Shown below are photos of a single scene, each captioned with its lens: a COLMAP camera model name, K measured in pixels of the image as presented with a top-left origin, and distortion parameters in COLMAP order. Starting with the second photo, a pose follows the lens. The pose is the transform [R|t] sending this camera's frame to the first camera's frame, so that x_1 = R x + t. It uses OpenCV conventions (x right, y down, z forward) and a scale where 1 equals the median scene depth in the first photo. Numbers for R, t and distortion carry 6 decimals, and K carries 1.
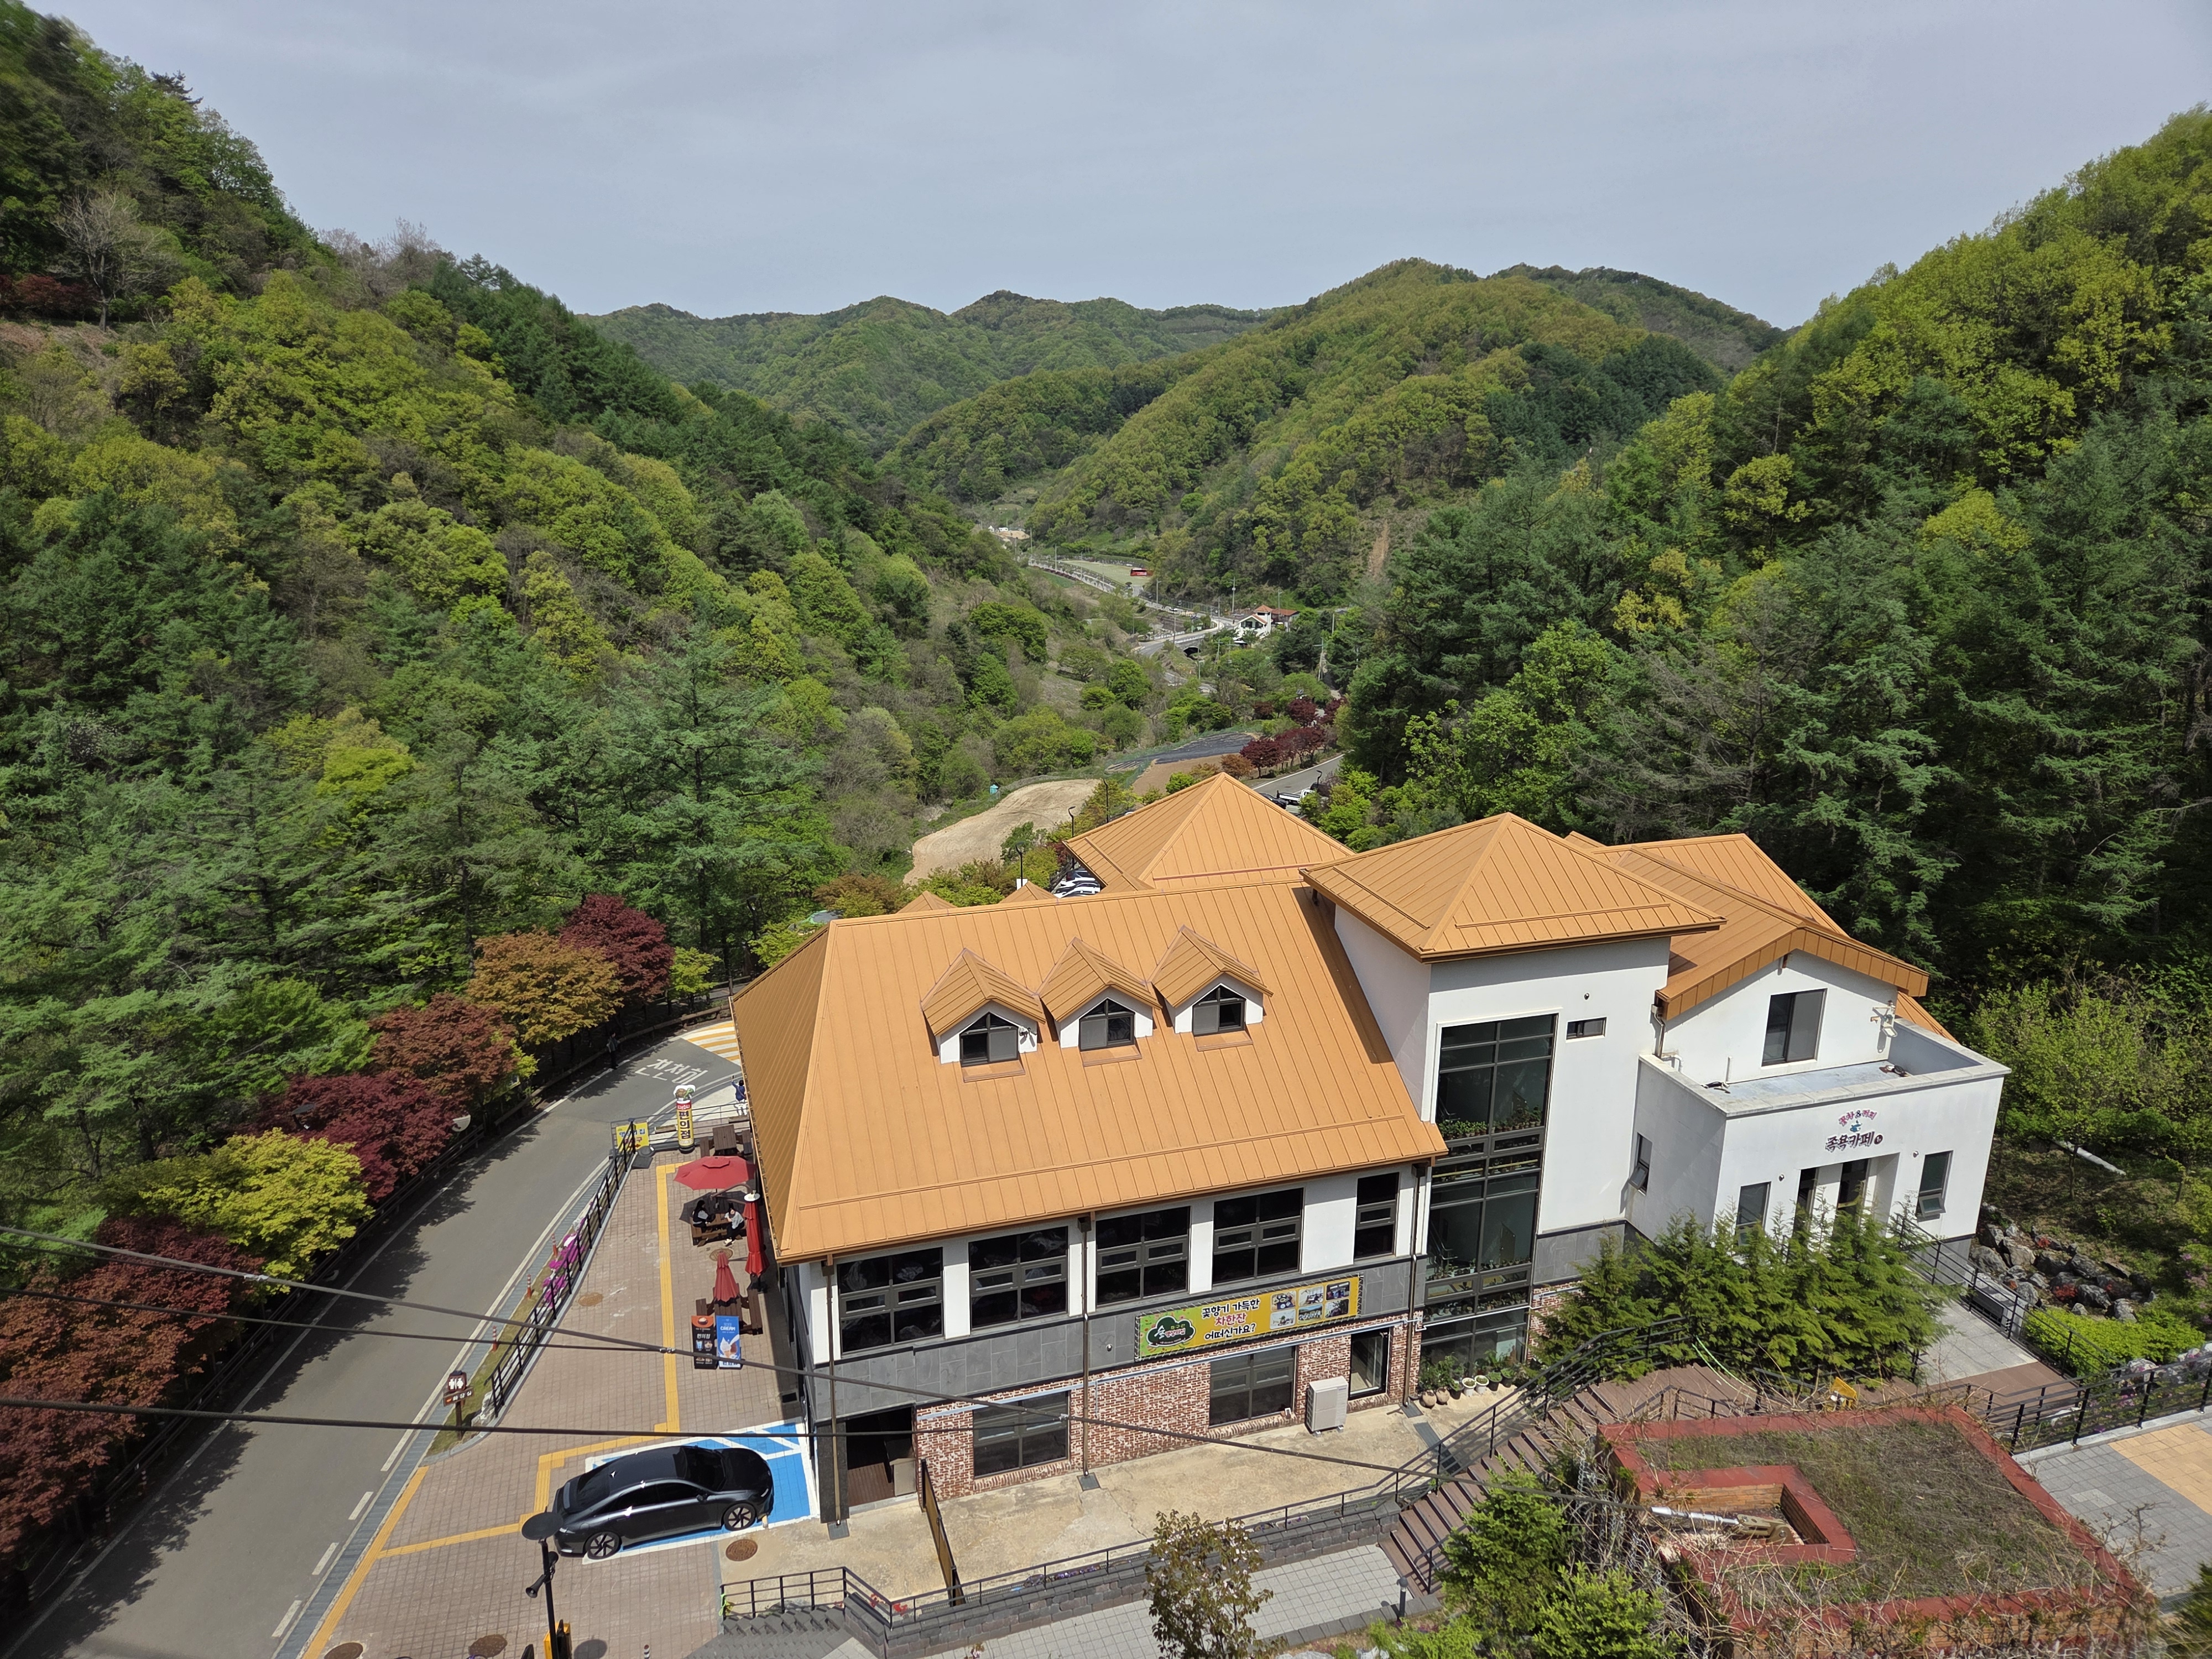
lens RADIAL K [[1503.7, 0, 1108.1], [0, 1503.7, 835.4], [0, 0, 1]] dist [0.069523, -0.038808]
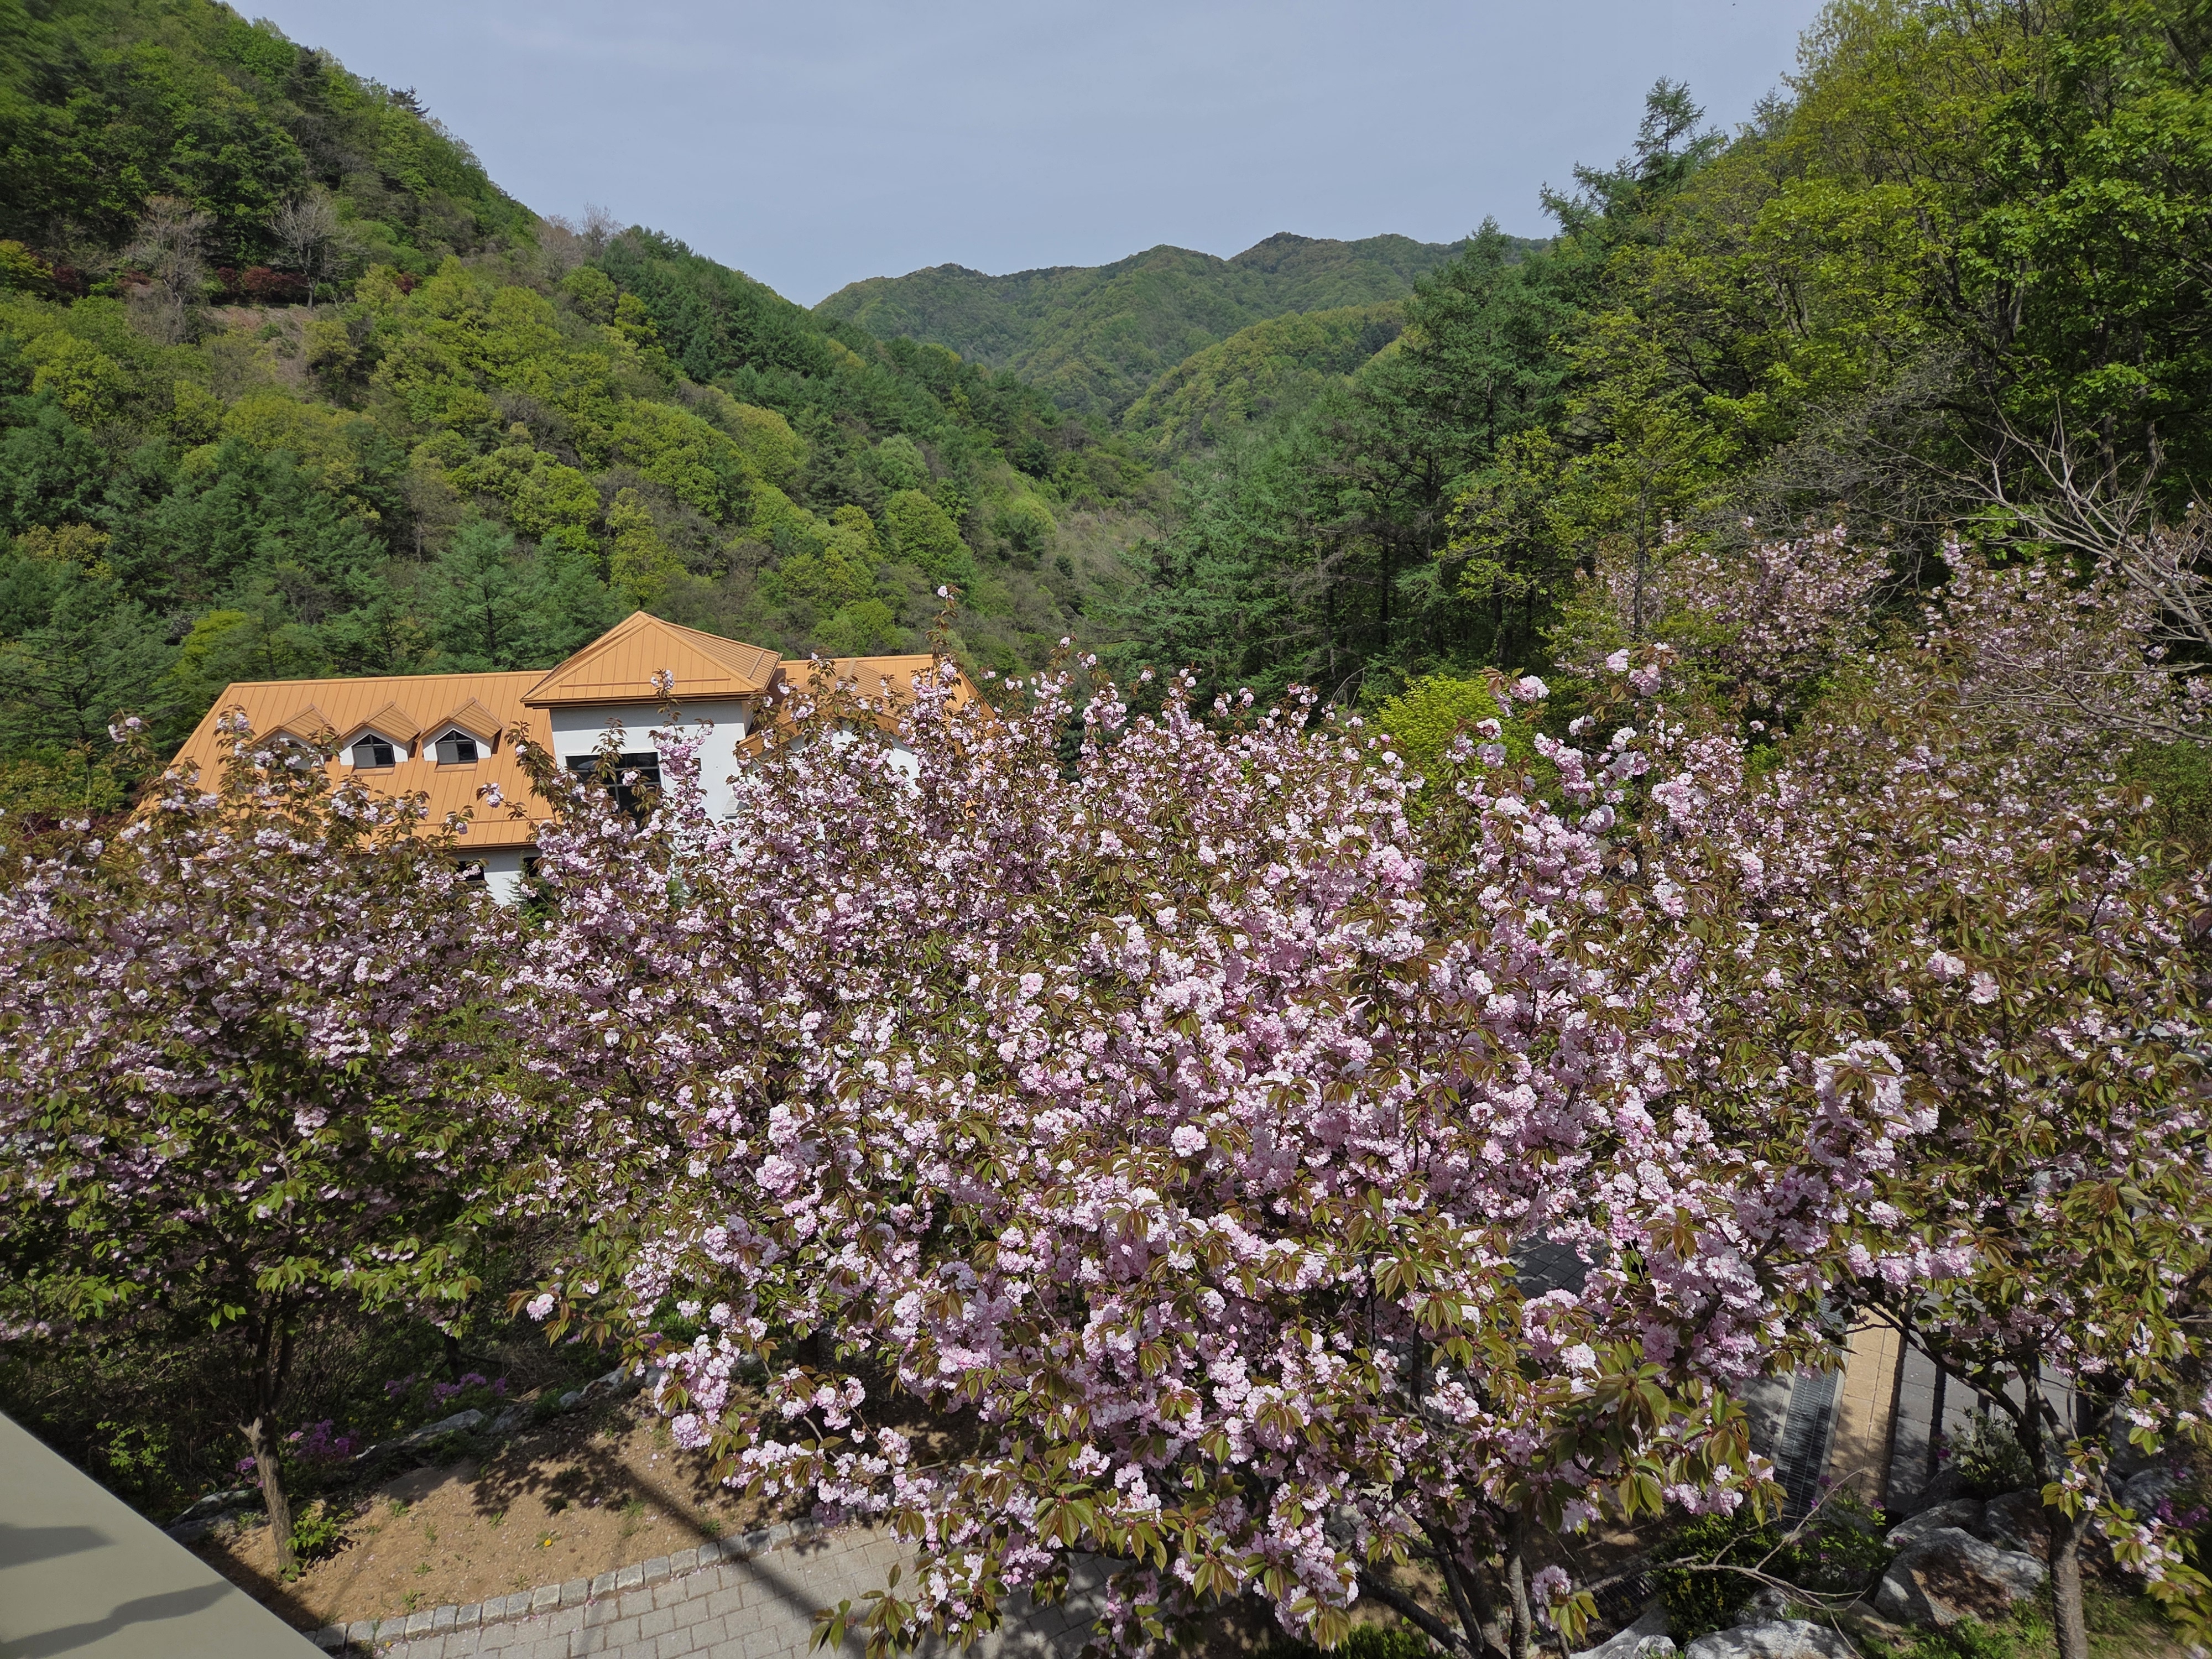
lens RADIAL K [[1503.7, 0, 1105.0], [0, 1503.7, 830.6], [0, 0, 1]] dist [0.069523, -0.038808]
pose [[0.979293, 0.031819, -0.199931, 0.204326], [-0.025912, 0.999149, 0.032095, 0.026988], [0.200782, -0.026250, 0.979284, -0.071451]]
